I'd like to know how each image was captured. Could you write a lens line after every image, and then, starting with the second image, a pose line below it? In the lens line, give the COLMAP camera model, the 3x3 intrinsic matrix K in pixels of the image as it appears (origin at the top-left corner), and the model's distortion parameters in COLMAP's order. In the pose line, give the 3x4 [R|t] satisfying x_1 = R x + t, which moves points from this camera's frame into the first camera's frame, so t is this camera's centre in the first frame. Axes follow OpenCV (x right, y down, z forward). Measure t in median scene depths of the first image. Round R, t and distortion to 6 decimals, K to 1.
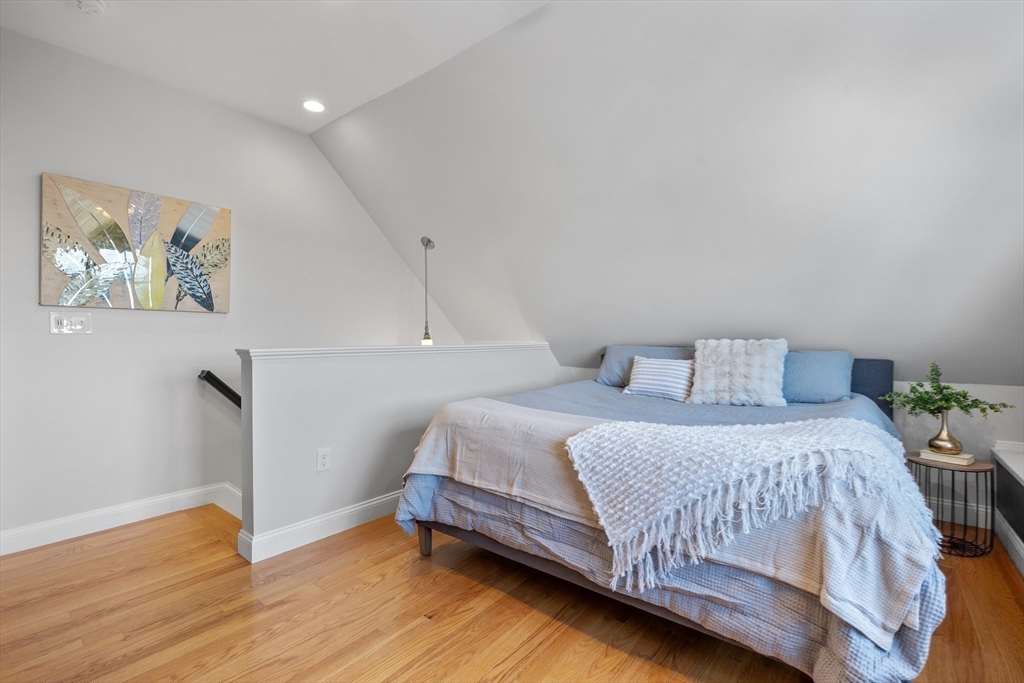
lens RADIAL K [[460.6, 0, 517.9], [0, 460.6, 339.4], [0, 0, 1]] dist [-0.003085, 0.000025]
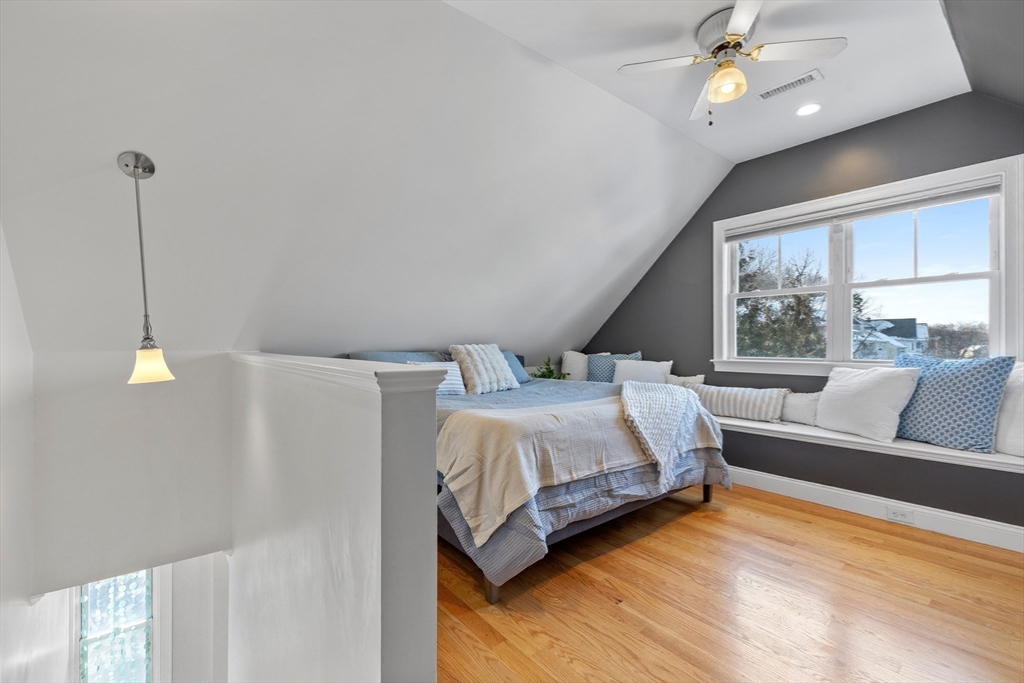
lens RADIAL K [[427.3, 0, 516.0], [0, 427.3, 340.4], [0, 0, 1]] dist [0.000924, -0.000775]
pose [[0.222865, 0.005252, 0.974835, -1.144890], [0.008689, 0.999935, -0.007373, -0.003944], [-0.974811, 0.010113, 0.222805, 0.937810]]
